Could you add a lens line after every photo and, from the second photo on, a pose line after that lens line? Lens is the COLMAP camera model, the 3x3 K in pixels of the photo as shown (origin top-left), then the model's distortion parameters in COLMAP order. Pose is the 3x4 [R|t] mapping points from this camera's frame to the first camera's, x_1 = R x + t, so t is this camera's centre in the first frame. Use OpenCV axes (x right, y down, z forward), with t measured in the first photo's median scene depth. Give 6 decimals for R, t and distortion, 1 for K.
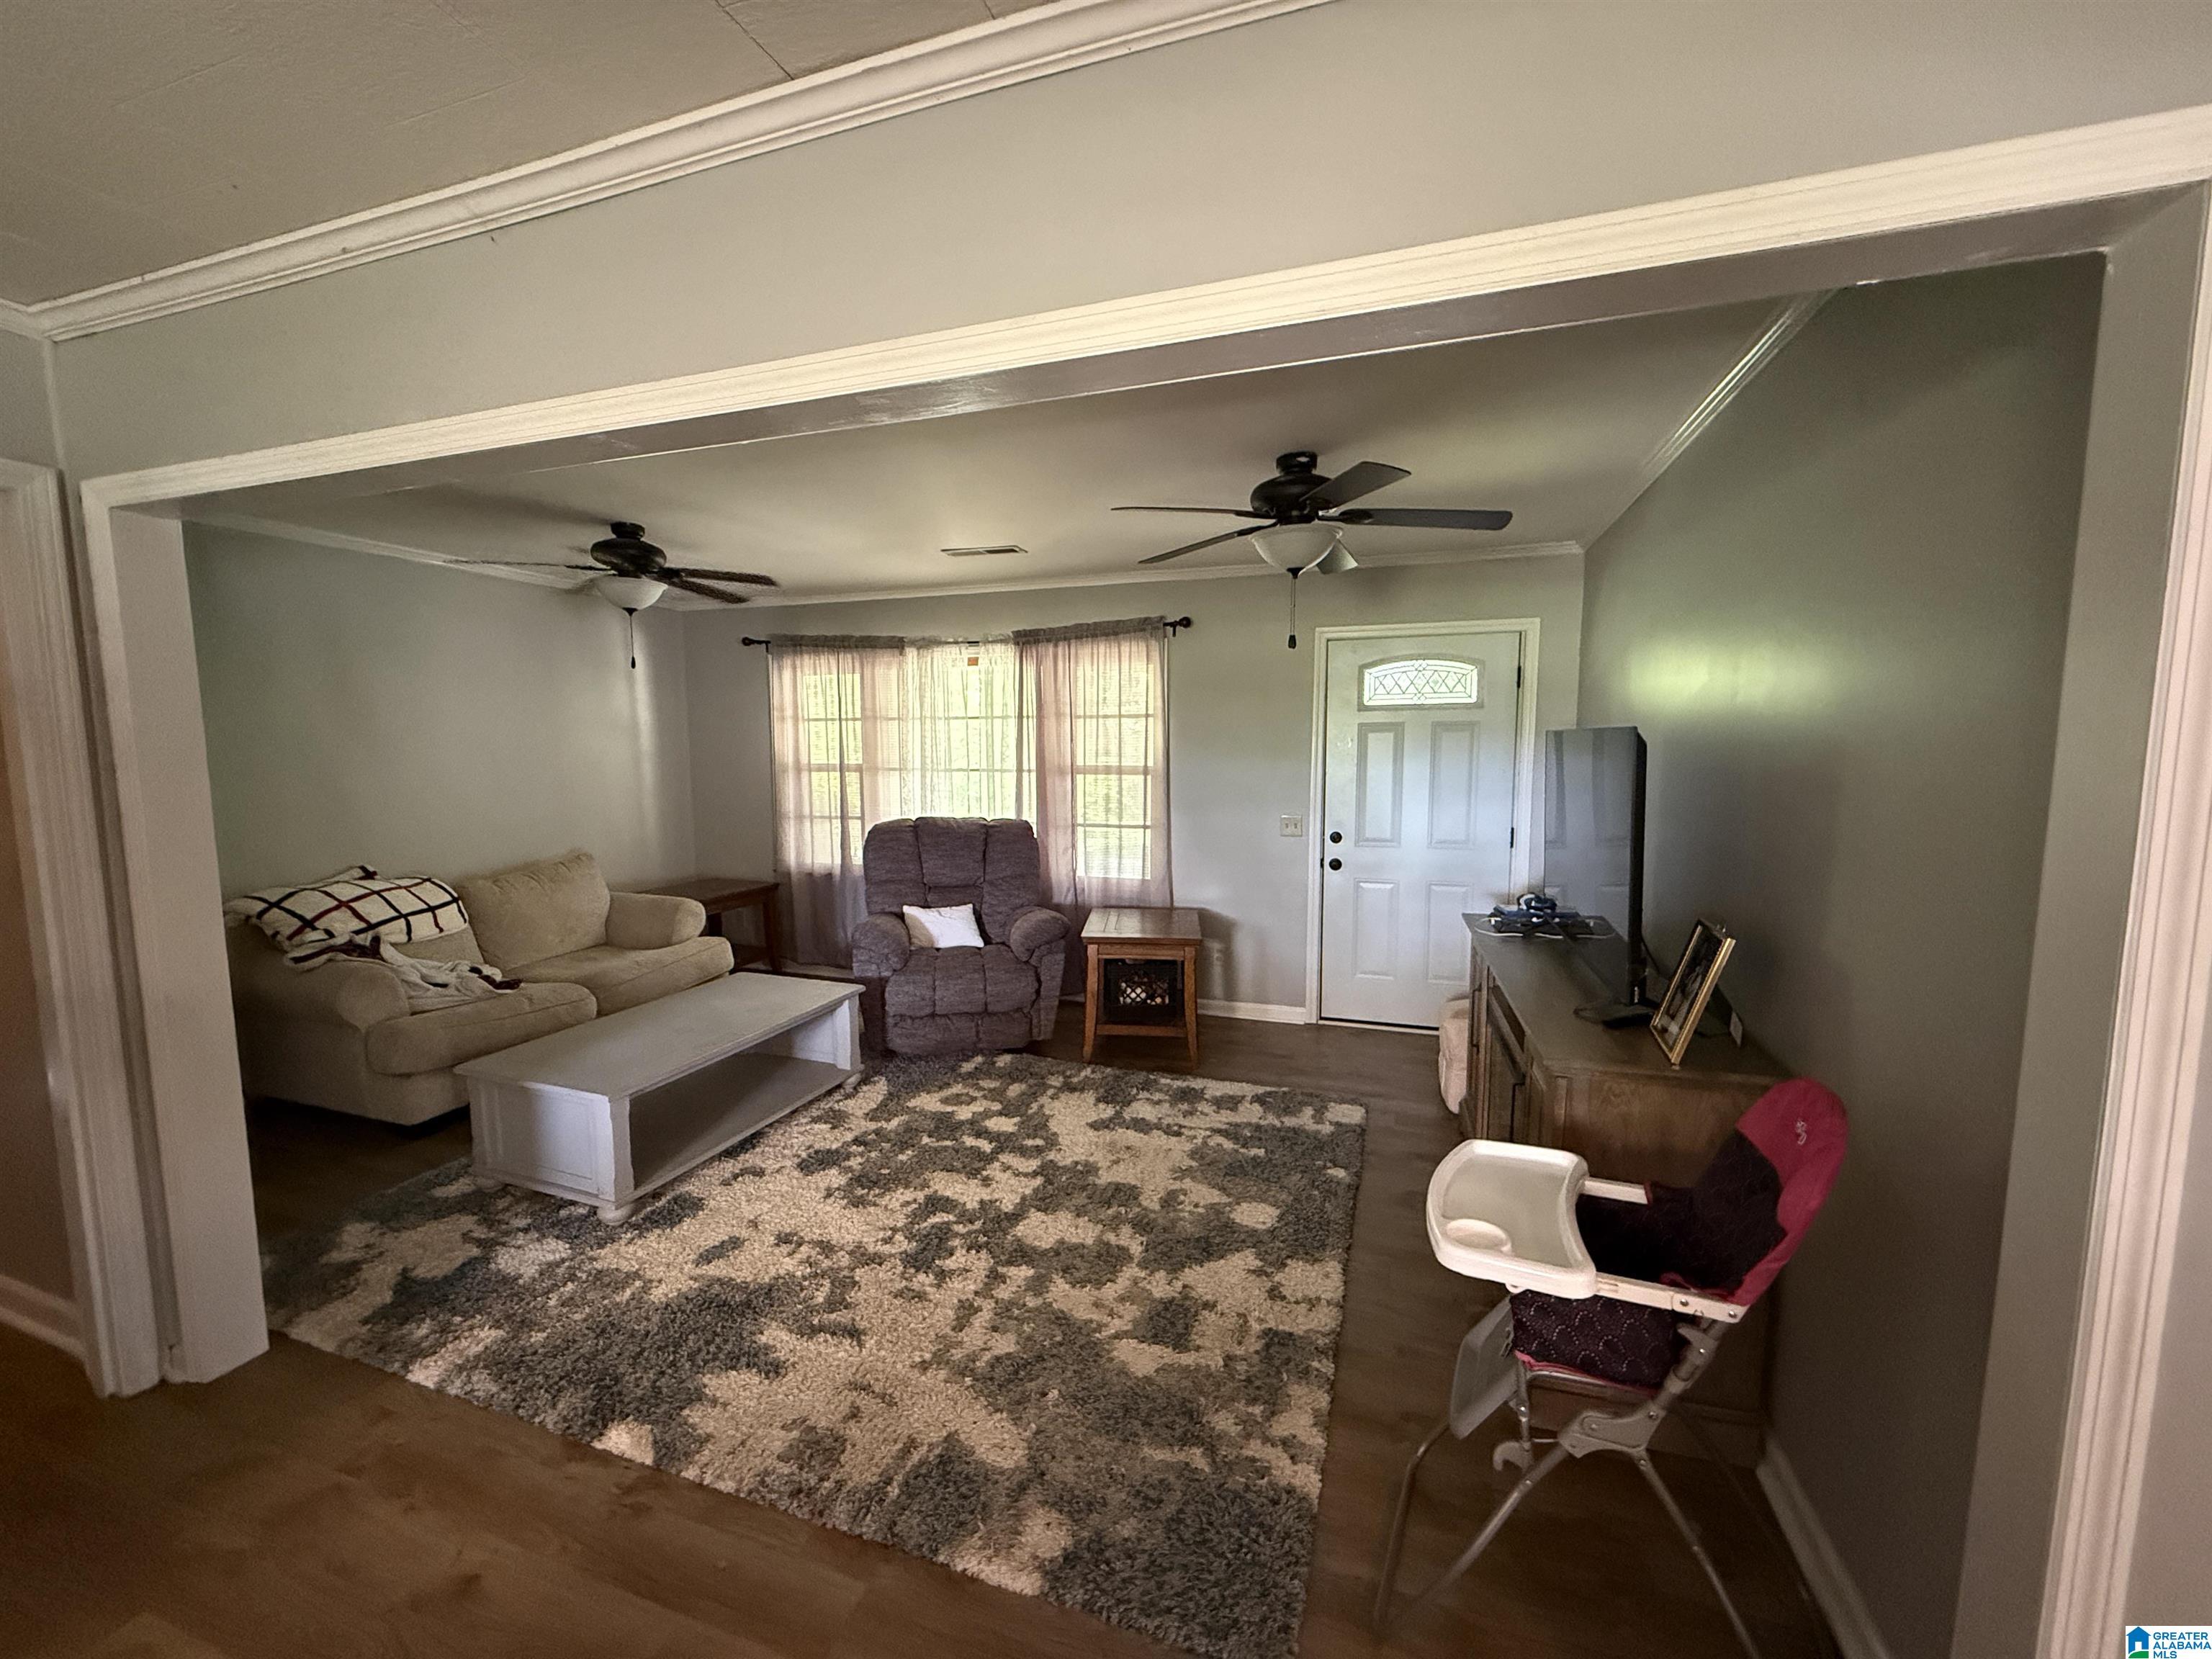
lens RADIAL K [[875.6, 0, 1100.0], [0, 875.6, 838.2], [0, 0, 1]] dist [0.001309, -0.000570]
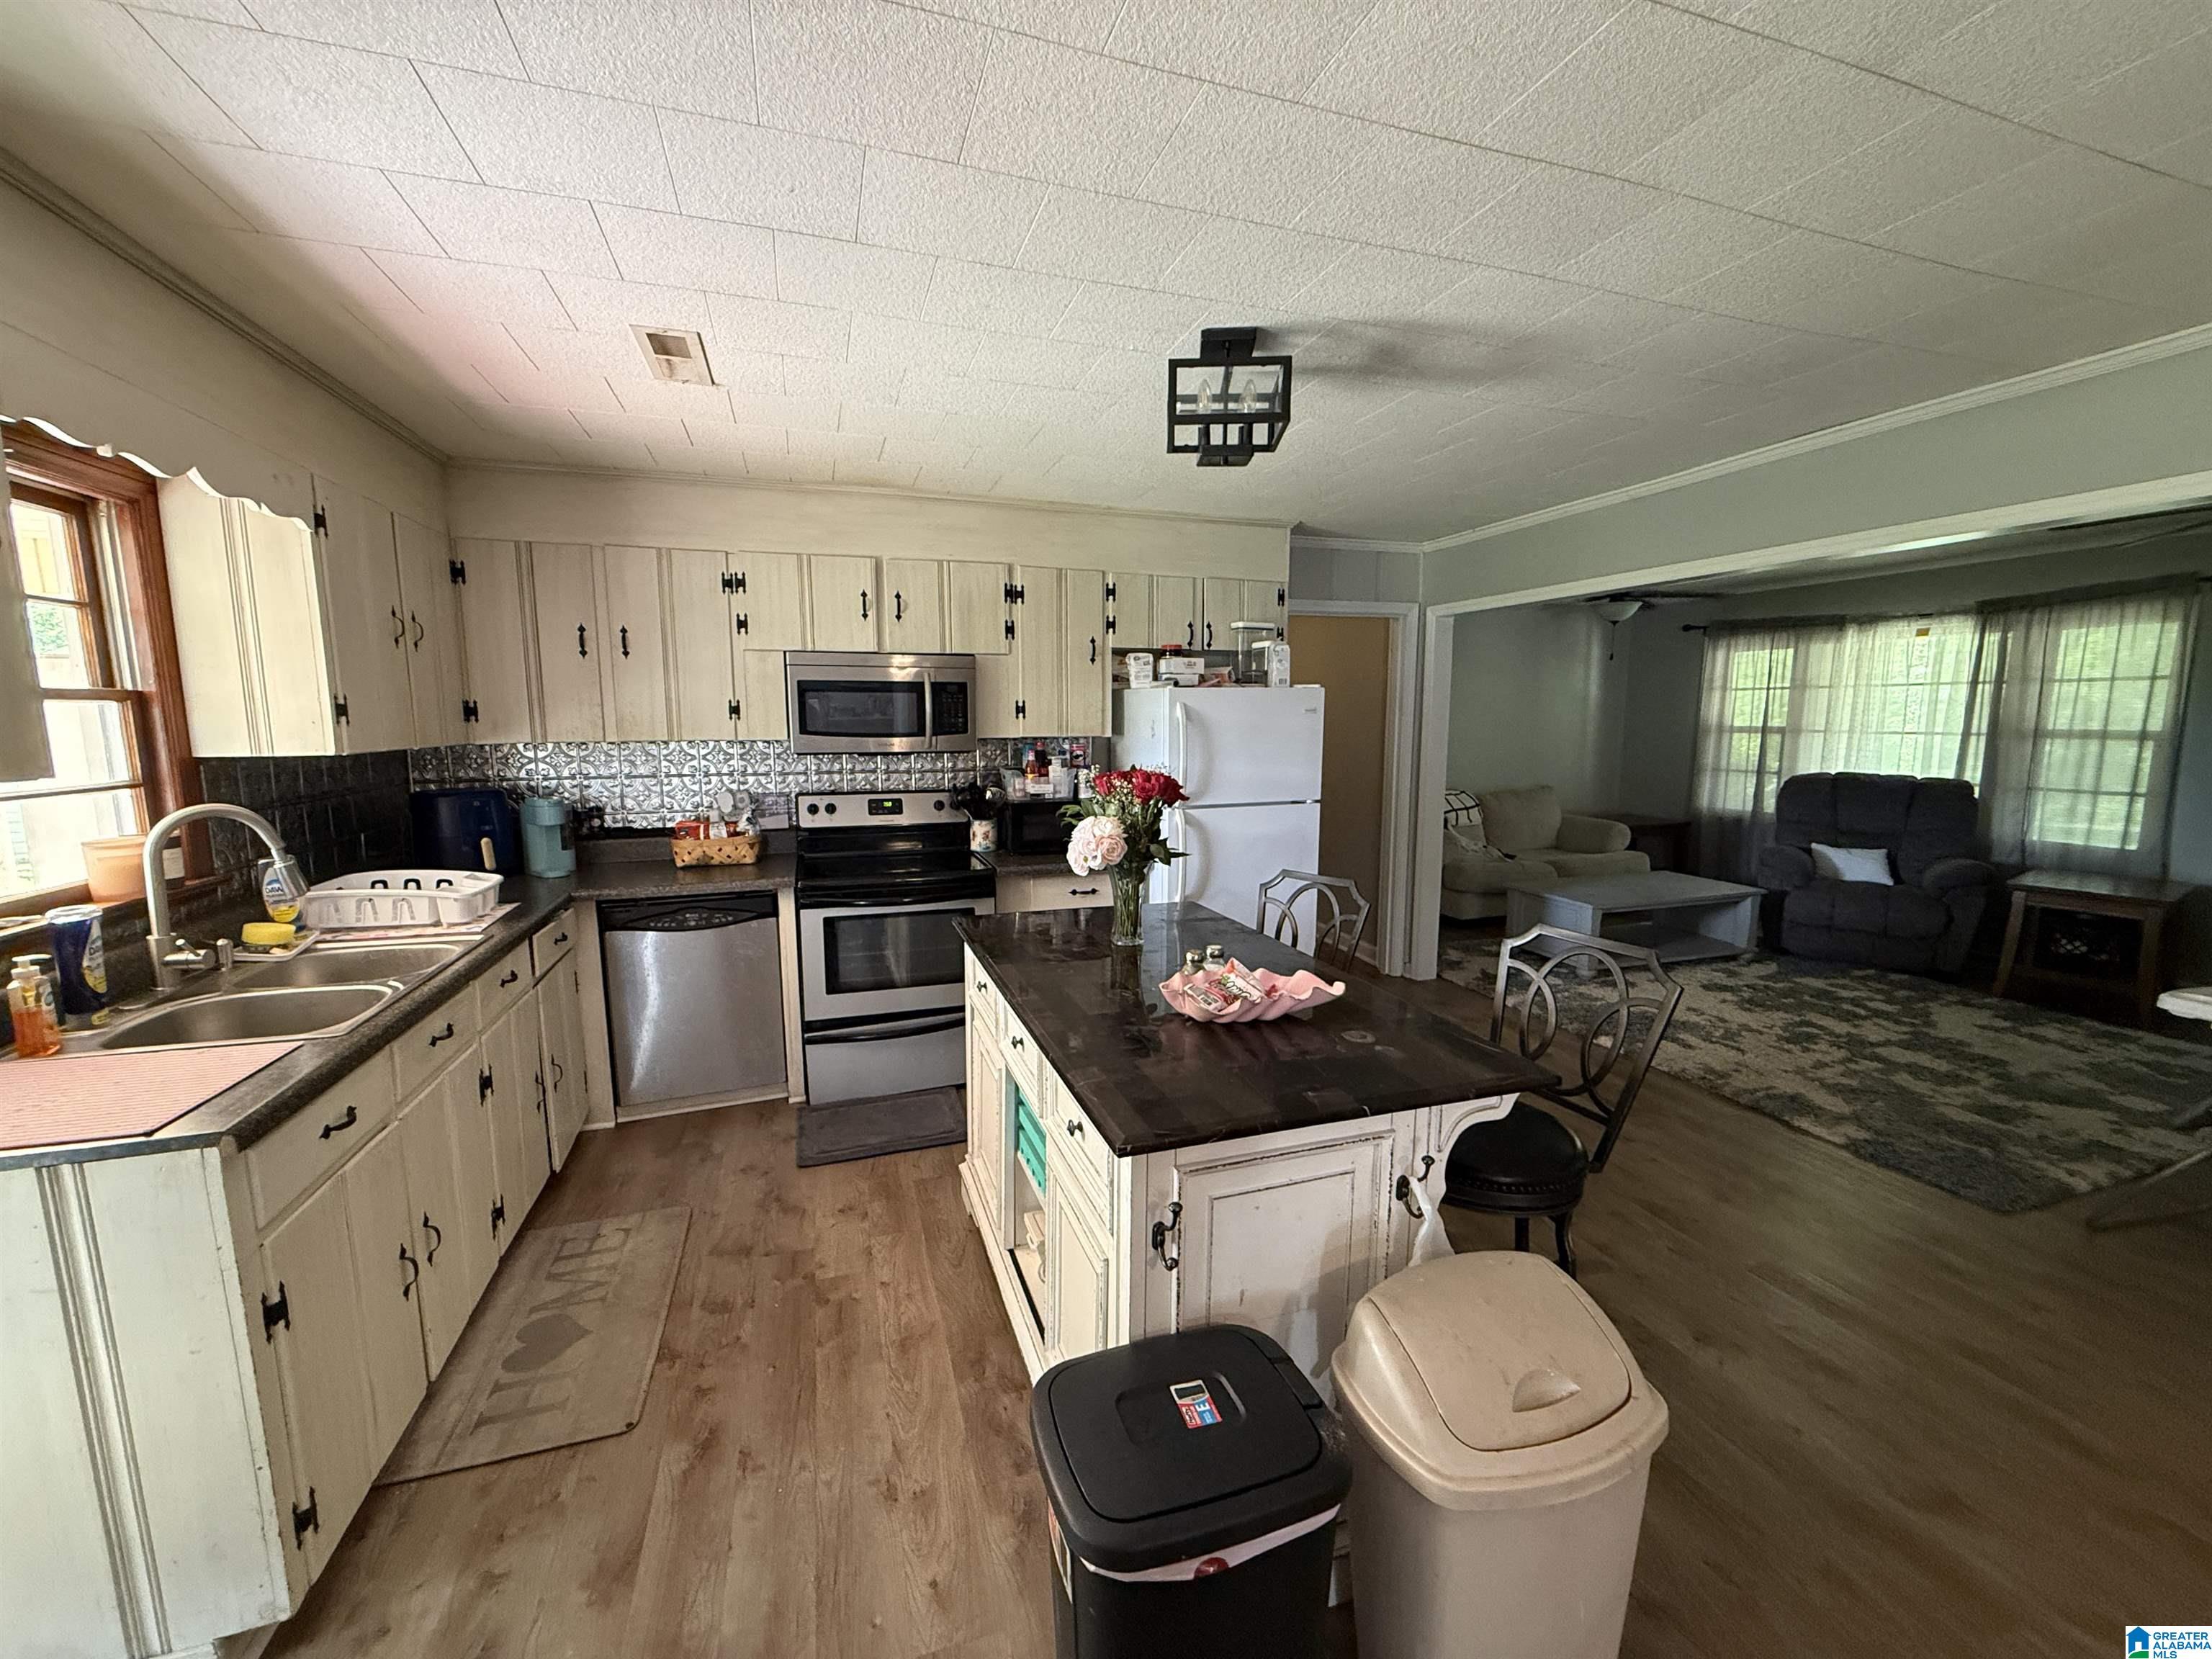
lens RADIAL K [[875.6, 0, 1103.4], [0, 875.6, 835.2], [0, 0, 1]] dist [0.001309, -0.000570]
pose [[0.607195, 0.107184, -0.787290, 0.175355], [-0.078420, 0.994106, 0.074860, 0.068067], [0.790674, 0.016285, 0.612021, -0.679445]]
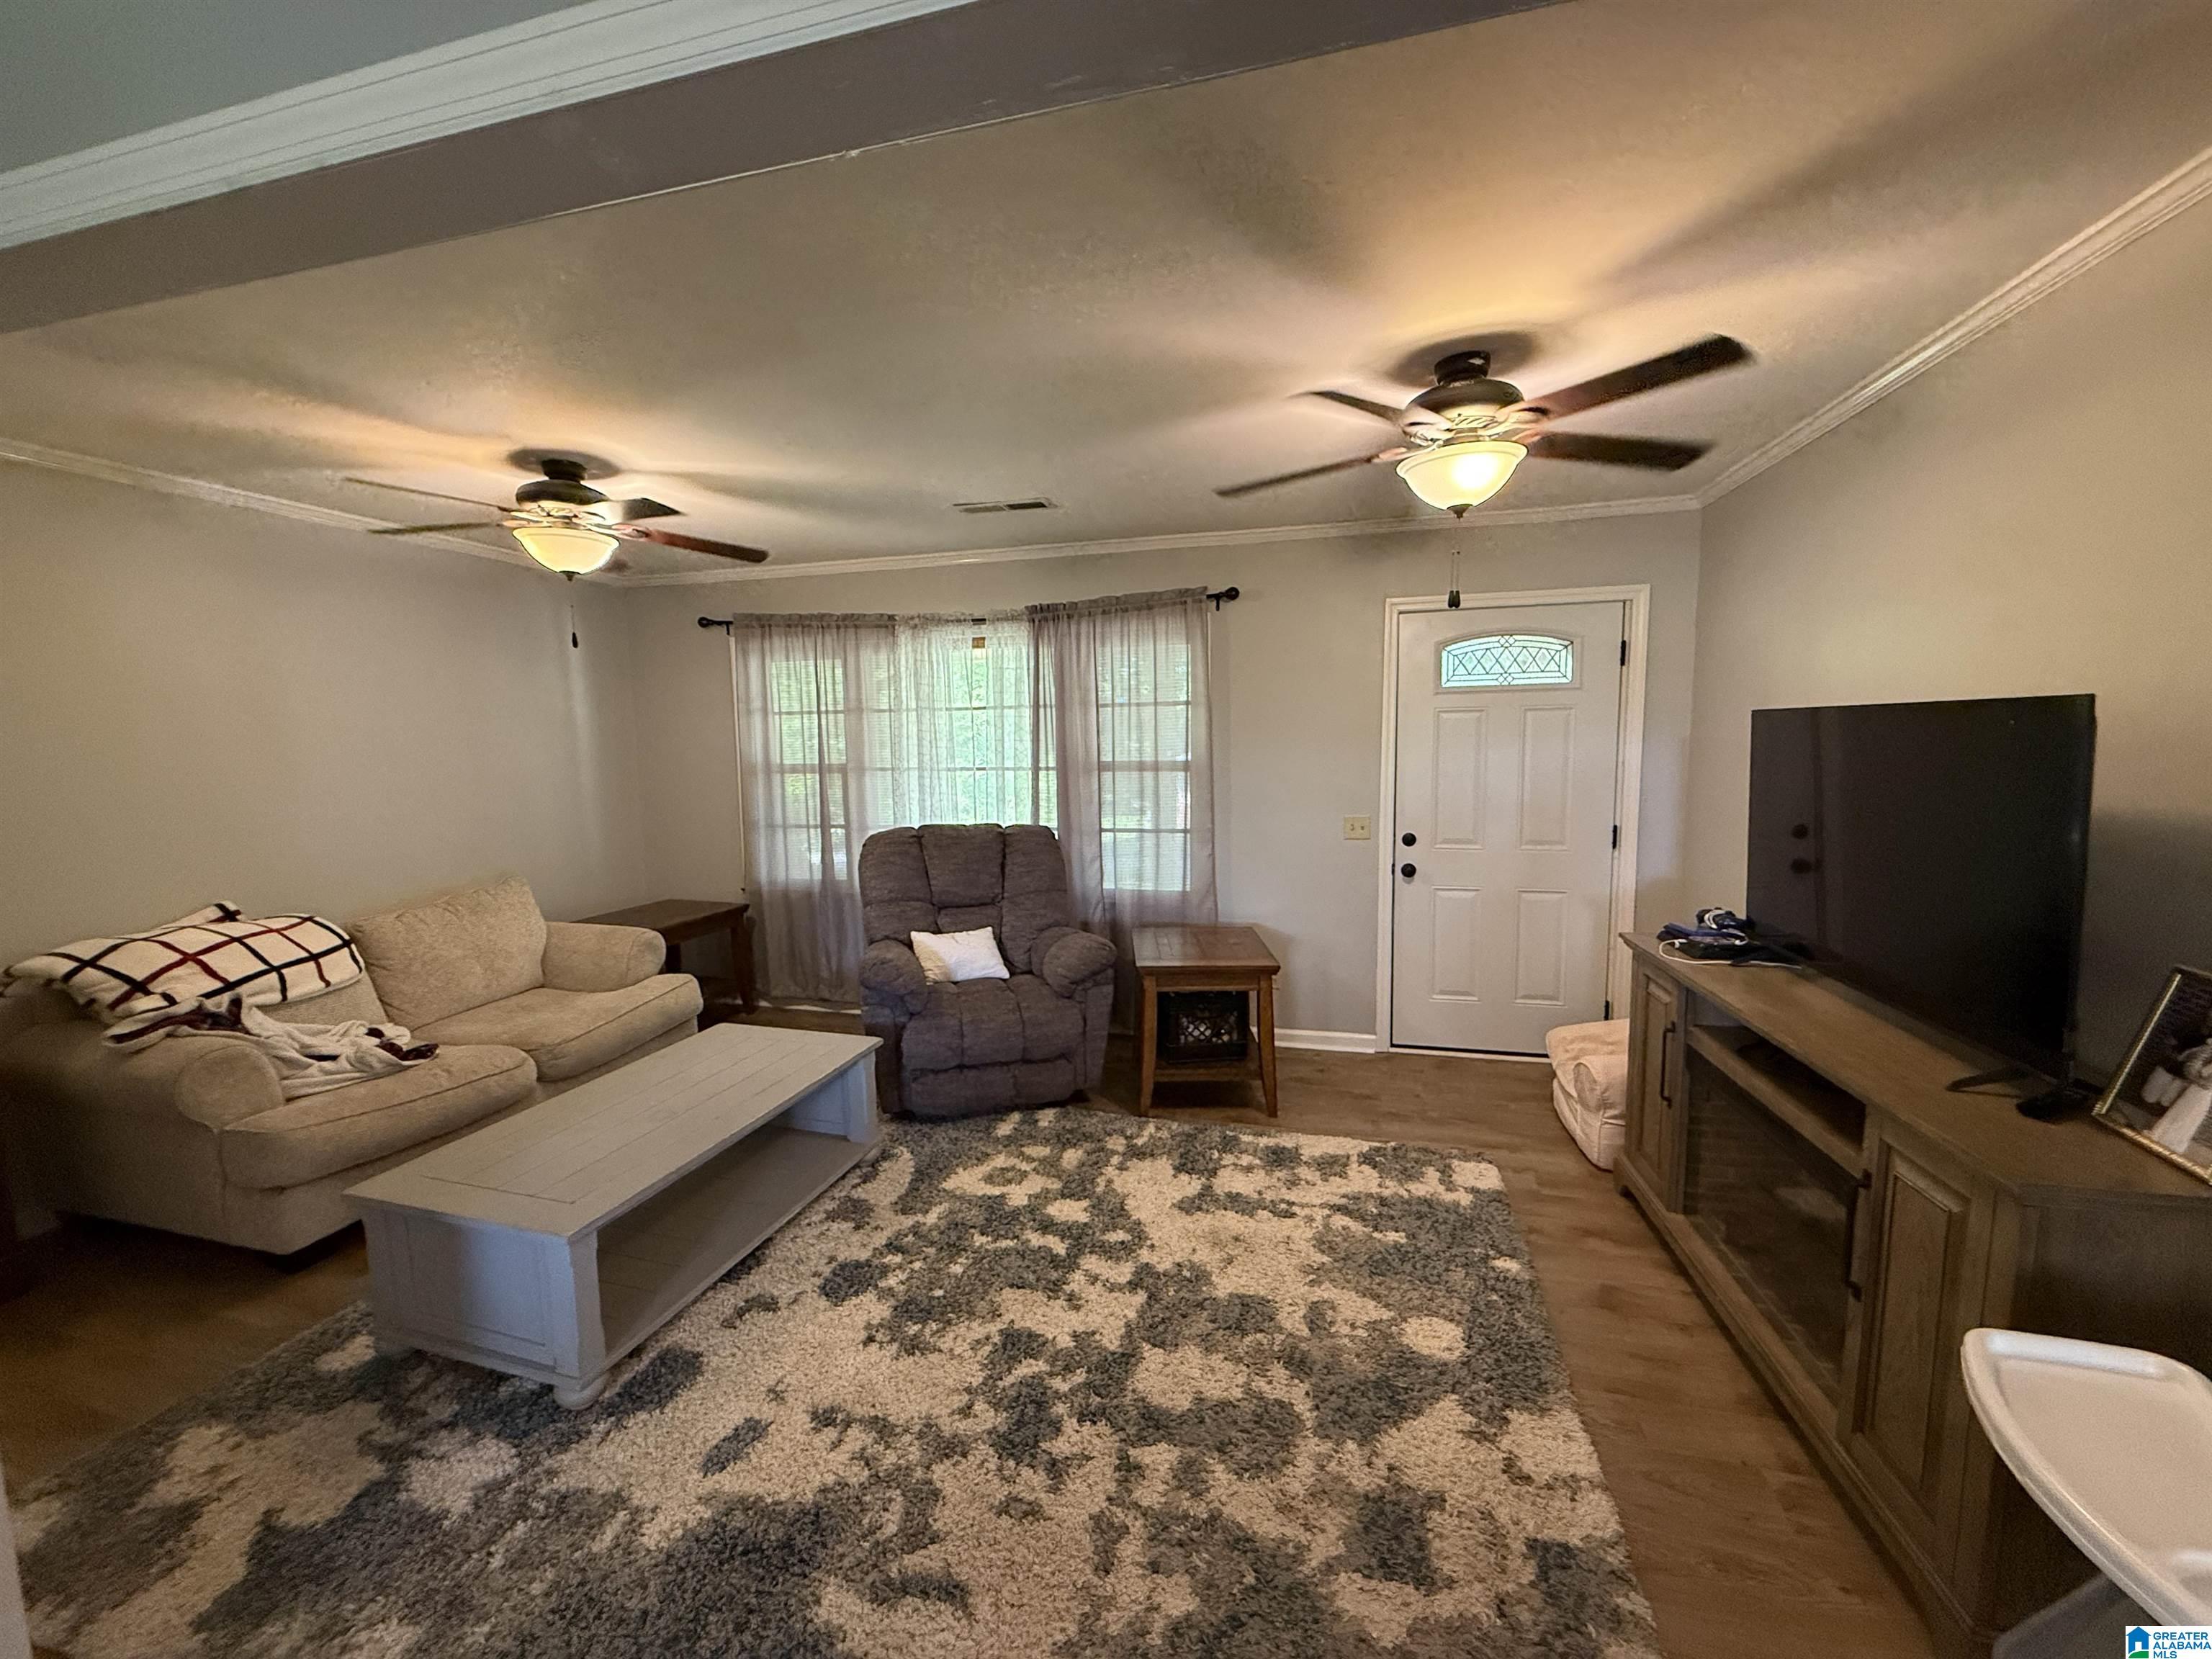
lens RADIAL K [[875.6, 0, 1099.9], [0, 875.6, 837.8], [0, 0, 1]] dist [0.001309, -0.000570]
pose [[0.997597, -0.020452, 0.066202, -0.126283], [0.020138, 0.999783, 0.005407, -0.017927], [-0.066298, -0.004061, 0.997792, 0.194090]]
